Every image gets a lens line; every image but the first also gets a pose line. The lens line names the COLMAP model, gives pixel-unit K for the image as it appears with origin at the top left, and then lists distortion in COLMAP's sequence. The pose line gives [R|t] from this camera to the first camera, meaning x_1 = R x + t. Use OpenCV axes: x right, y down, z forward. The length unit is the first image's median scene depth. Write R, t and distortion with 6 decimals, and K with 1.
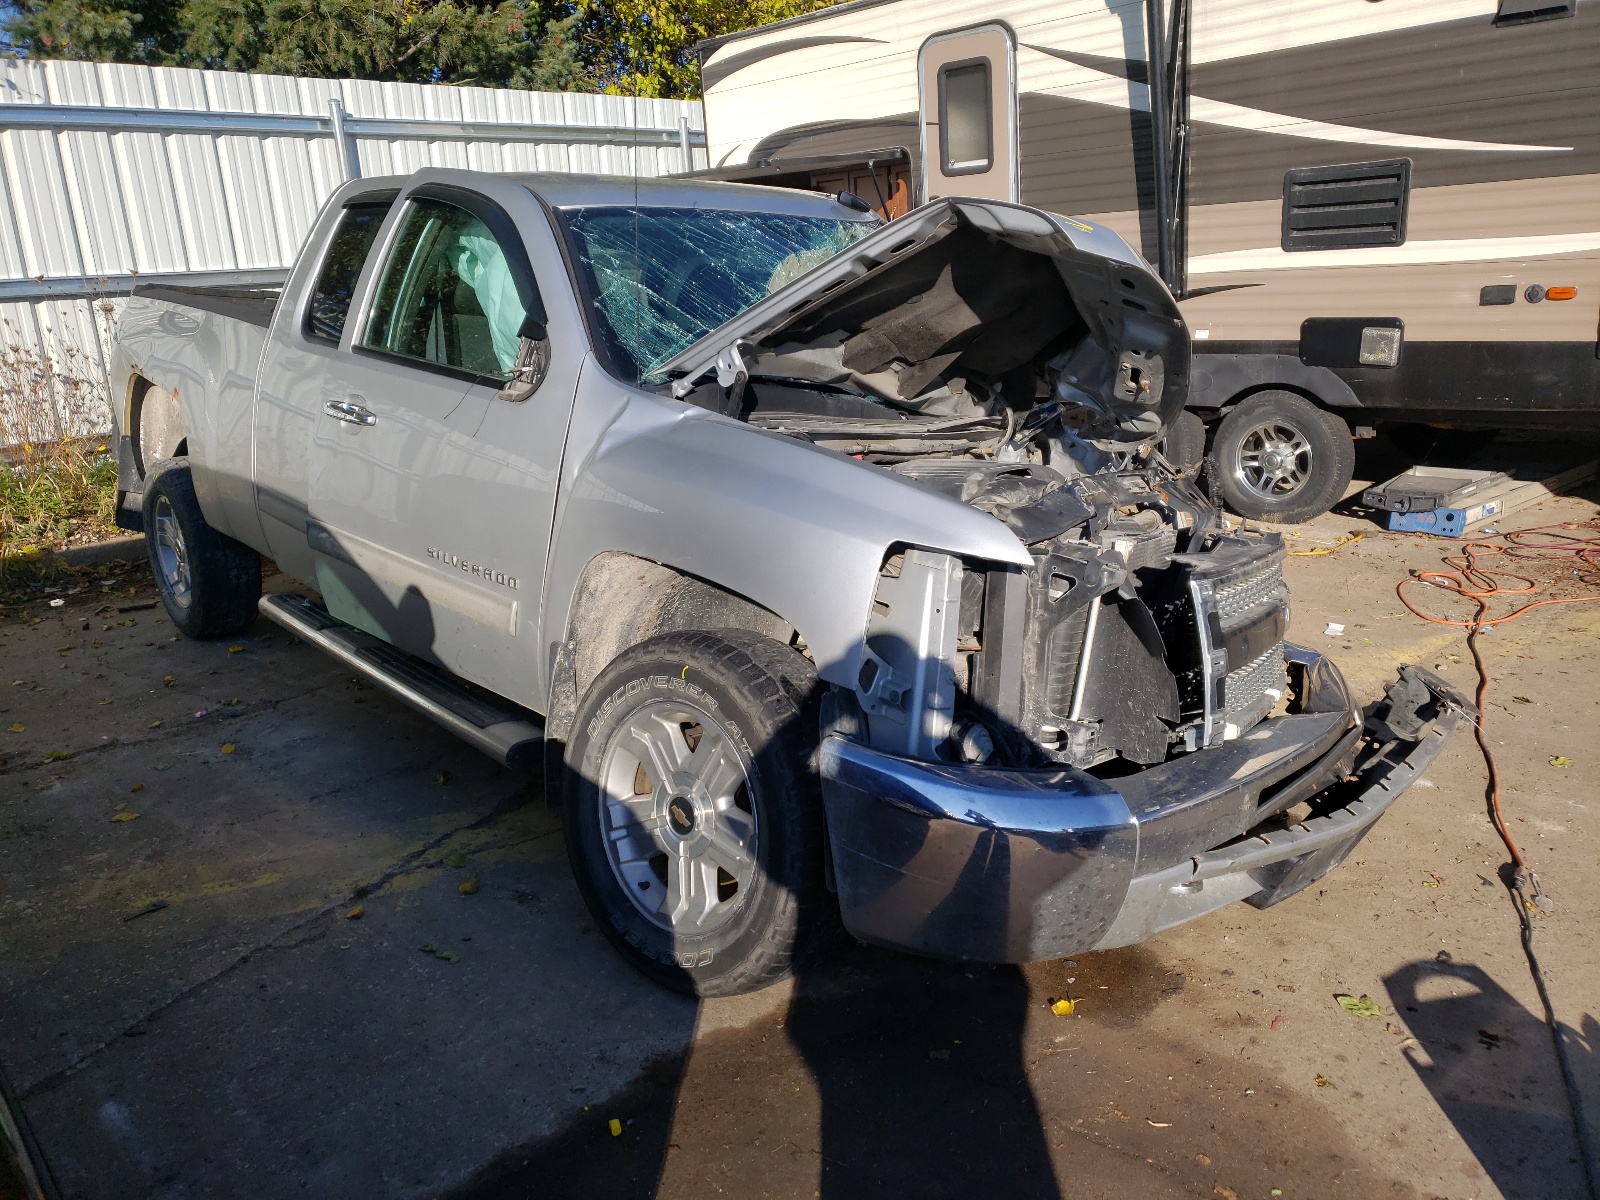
lens RADIAL K [[1199.5, 0, 803.4], [0, 1199.5, 596.5], [0, 0, 1]] dist [0.034551, 0.000478]
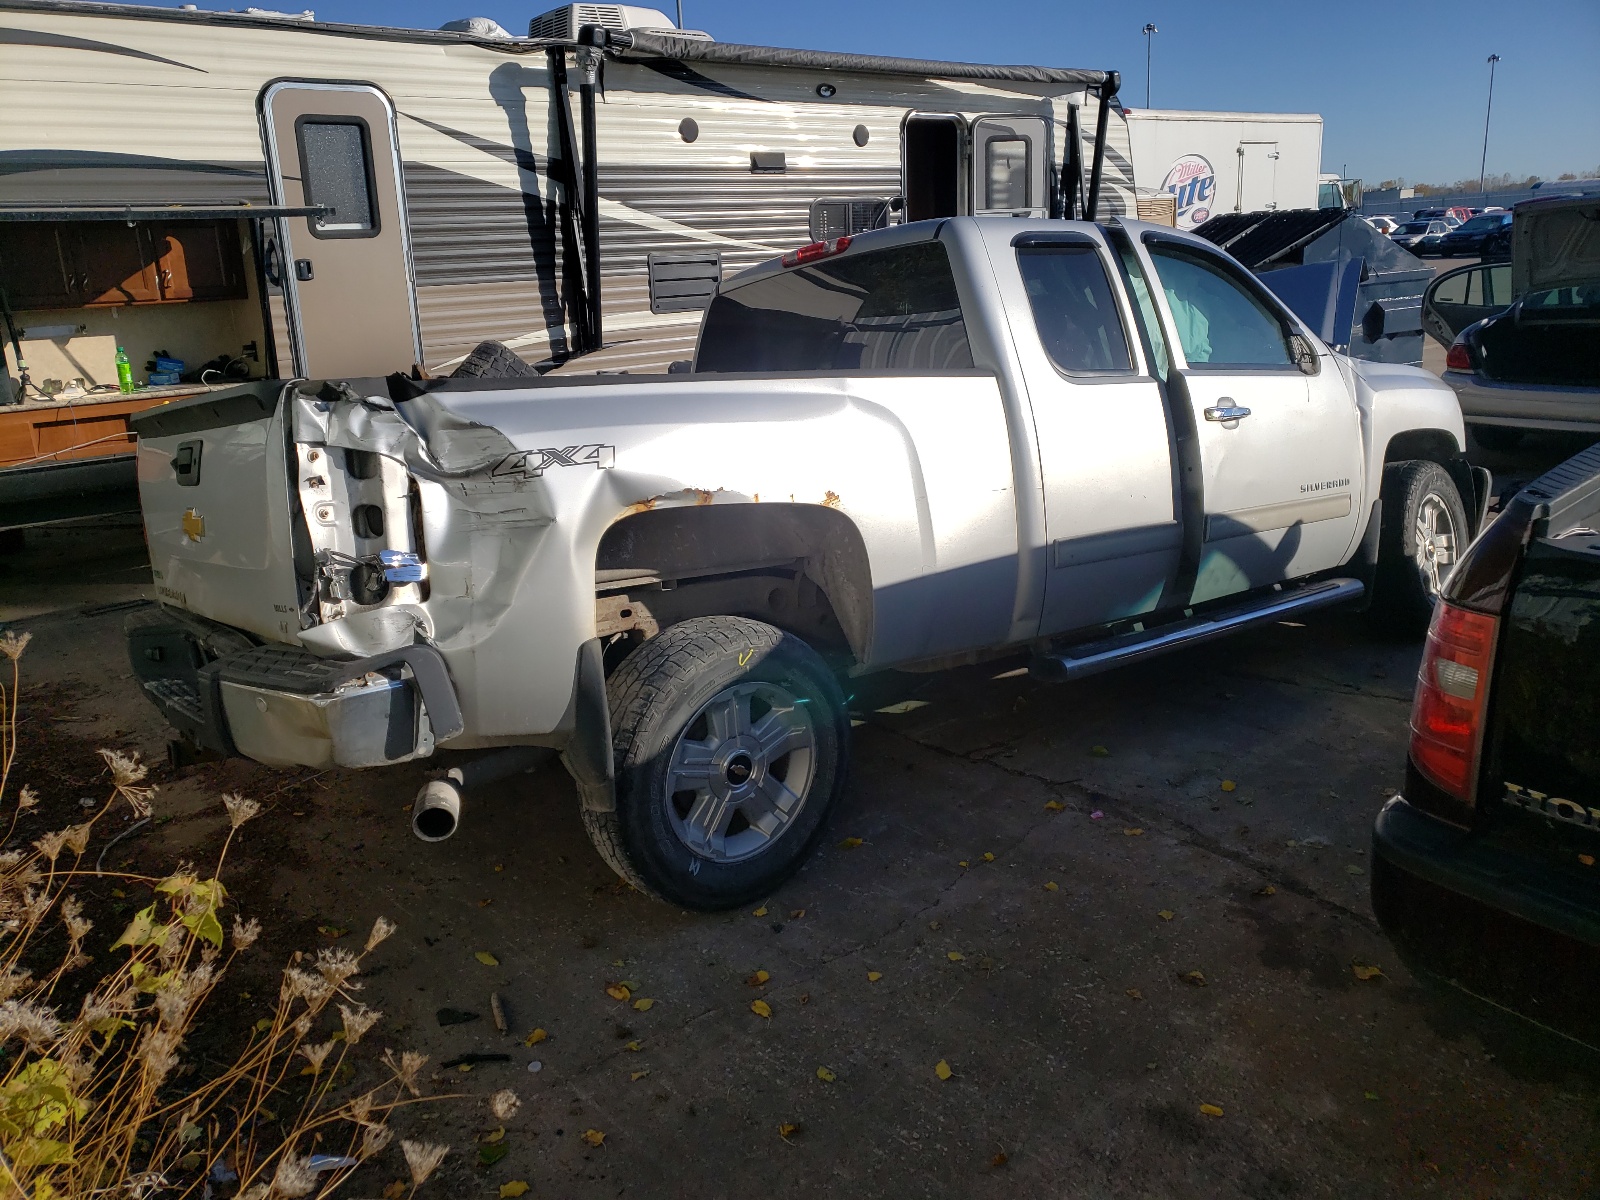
lens RADIAL K [[1199.5, 0, 799.3], [0, 1199.5, 598.5], [0, 0, 1]] dist [0.034551, 0.000478]
pose [[0.096847, -0.228388, 0.968741, -0.889059], [0.311672, 0.931323, 0.188408, -0.184394], [-0.945241, 0.283683, 0.161378, 0.689825]]
